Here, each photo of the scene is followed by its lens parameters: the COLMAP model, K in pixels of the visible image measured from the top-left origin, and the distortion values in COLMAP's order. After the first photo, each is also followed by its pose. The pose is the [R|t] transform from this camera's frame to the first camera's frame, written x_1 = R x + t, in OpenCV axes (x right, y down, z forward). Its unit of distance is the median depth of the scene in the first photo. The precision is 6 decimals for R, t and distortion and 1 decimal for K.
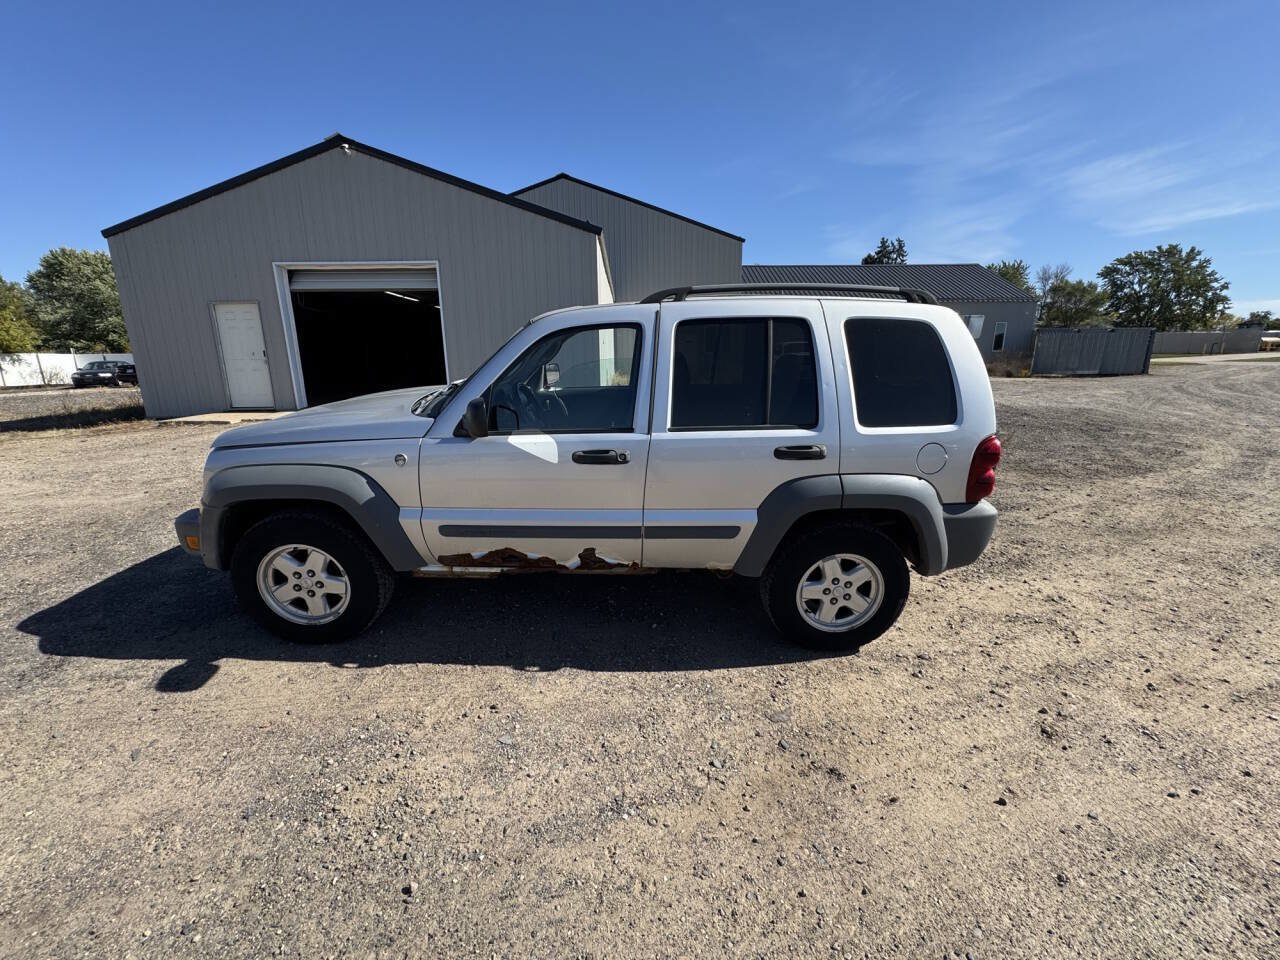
lens RADIAL K [[516.2, 0, 613.4], [0, 516.2, 485.4], [0, 0, 1]] dist [-0.003710, 0.000110]
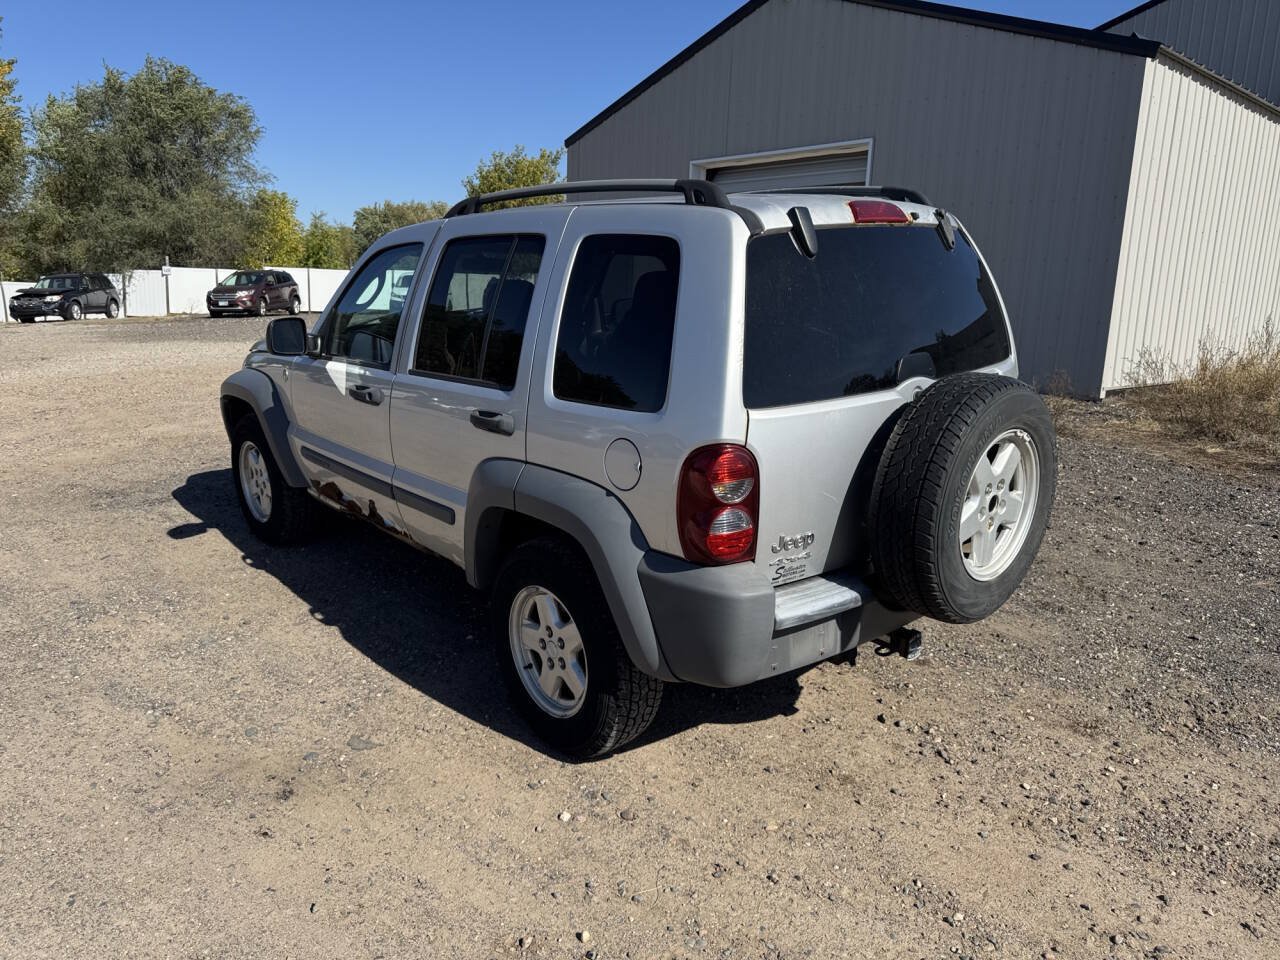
lens RADIAL K [[928.2, 0, 655.7], [0, 928.2, 480.3], [0, 0, 1]] dist [0.059082, -0.077956]
pose [[0.640234, 0.182065, -0.746293, 1.430333], [-0.215563, 0.975053, 0.052944, -0.097391], [0.737314, 0.126977, 0.663509, 0.306986]]
